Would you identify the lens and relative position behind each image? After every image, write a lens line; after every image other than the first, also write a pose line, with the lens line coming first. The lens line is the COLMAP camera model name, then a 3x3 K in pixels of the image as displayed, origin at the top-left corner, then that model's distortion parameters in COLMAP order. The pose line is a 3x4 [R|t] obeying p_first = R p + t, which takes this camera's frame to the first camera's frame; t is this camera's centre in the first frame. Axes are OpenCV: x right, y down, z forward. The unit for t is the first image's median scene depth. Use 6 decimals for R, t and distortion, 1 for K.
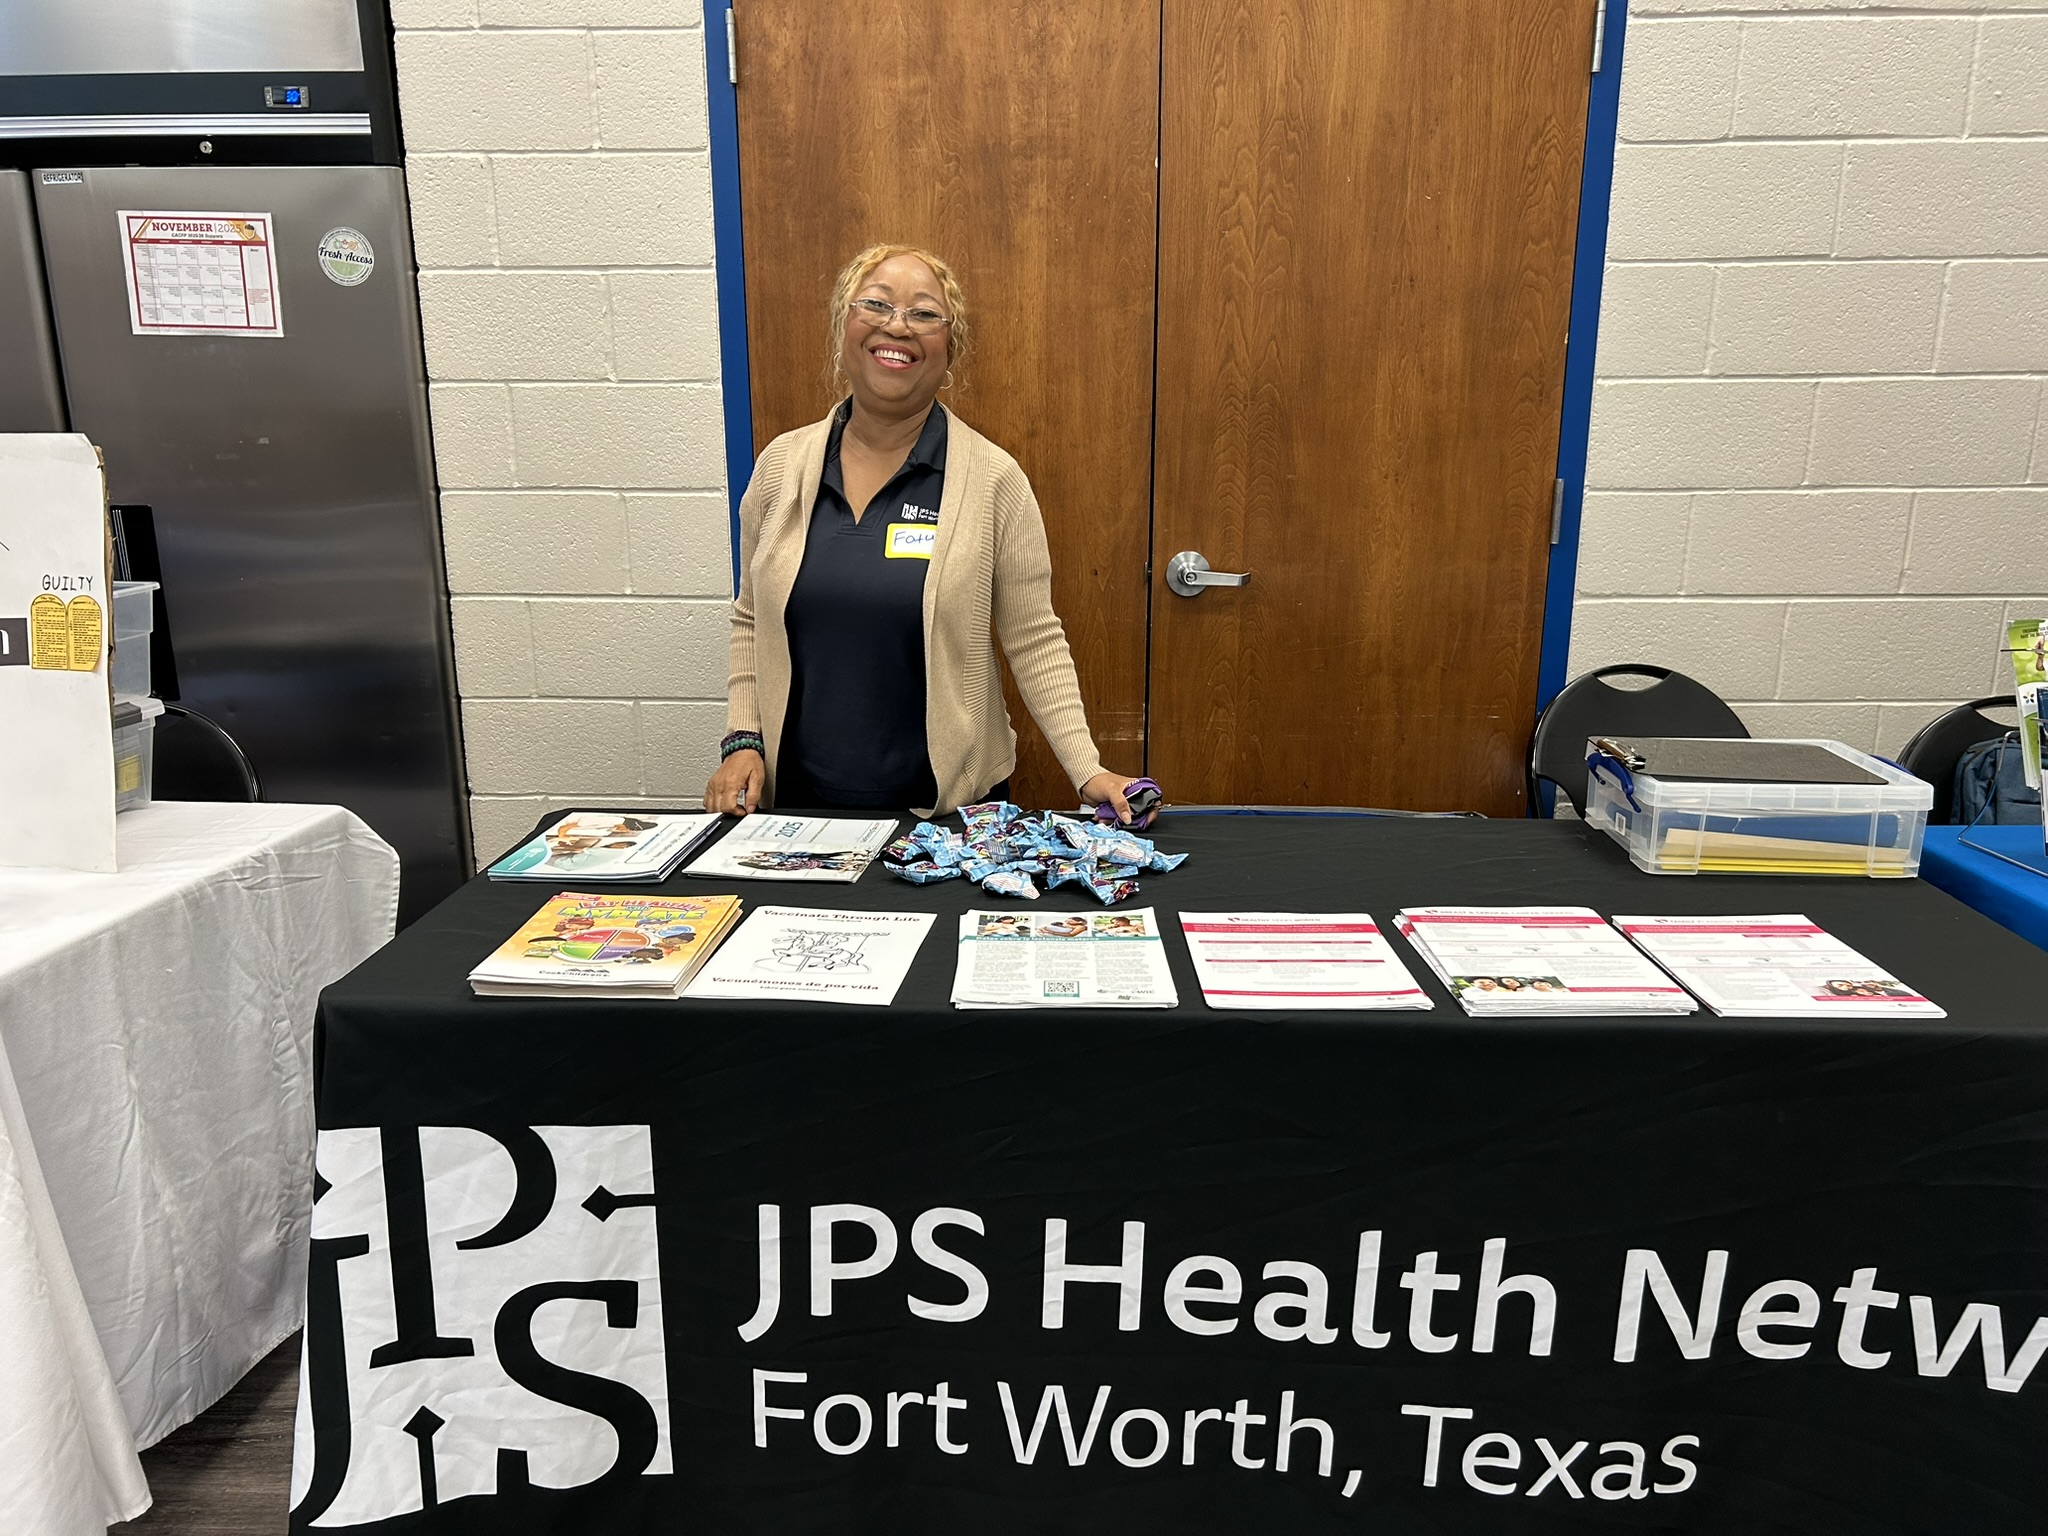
lens RADIAL K [[1619.7, 0, 1025.6], [0, 1619.7, 789.4], [0, 0, 1]] dist [0.065417, -0.045376]
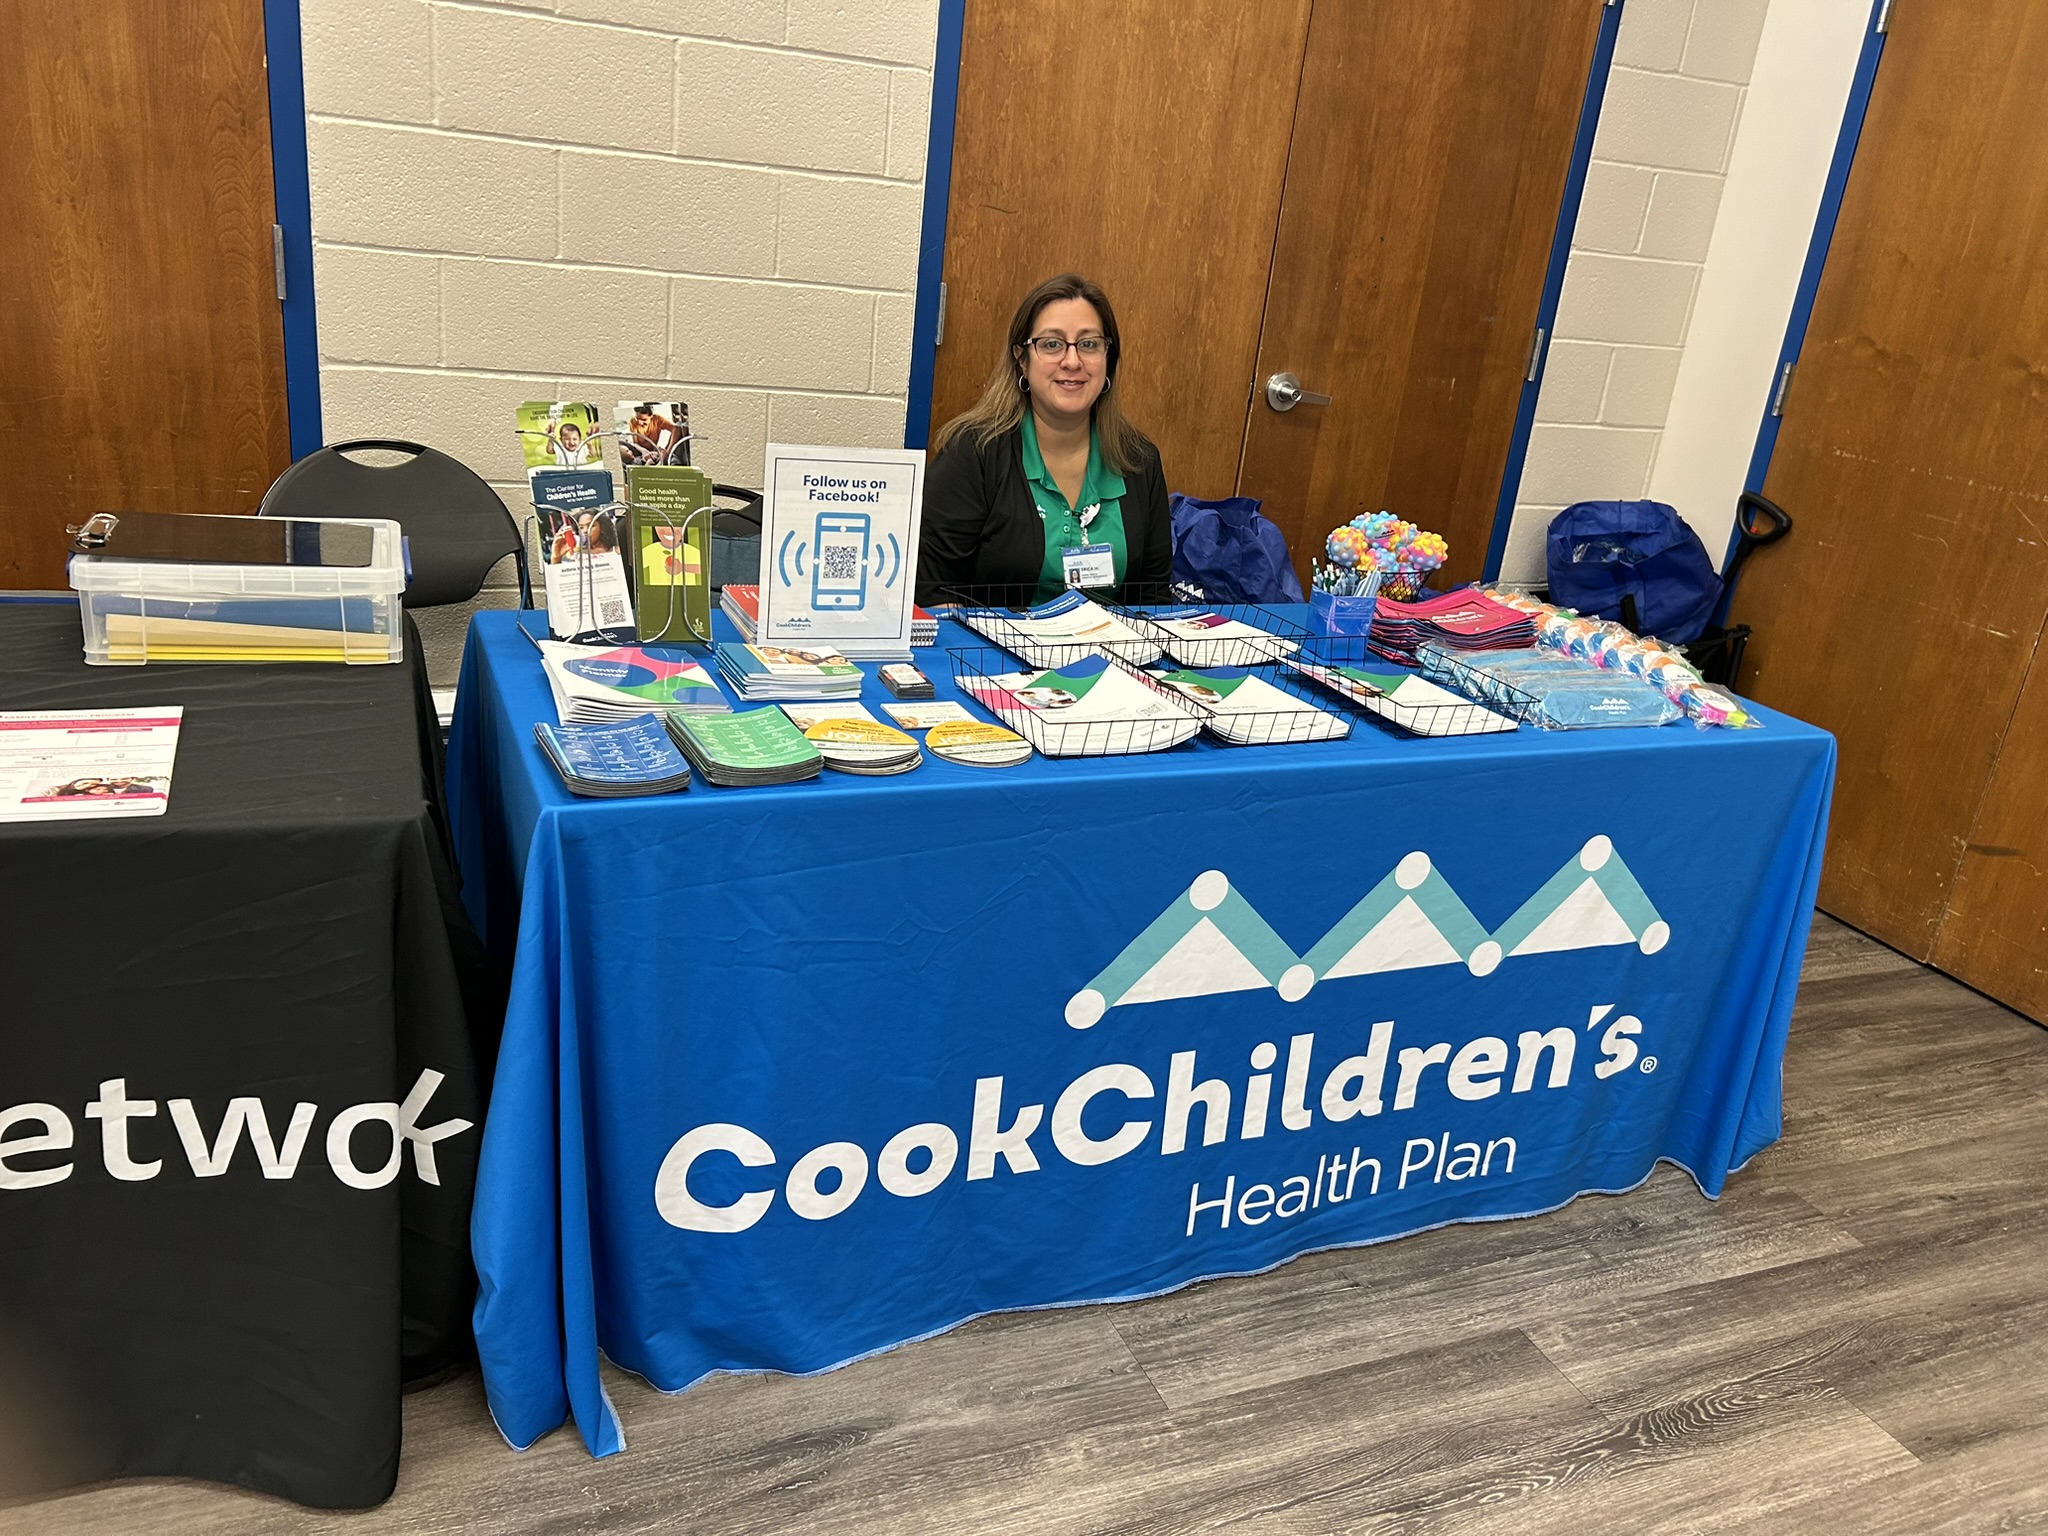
lens RADIAL K [[1619.7, 0, 1033.1], [0, 1619.7, 766.3], [0, 0, 1]] dist [0.065417, -0.045376]
pose [[0.906813, -0.048645, 0.418718, 0.312984], [-0.000751, 0.993131, 0.117004, 0.000446], [-0.421533, -0.106415, 0.900547, -0.028444]]
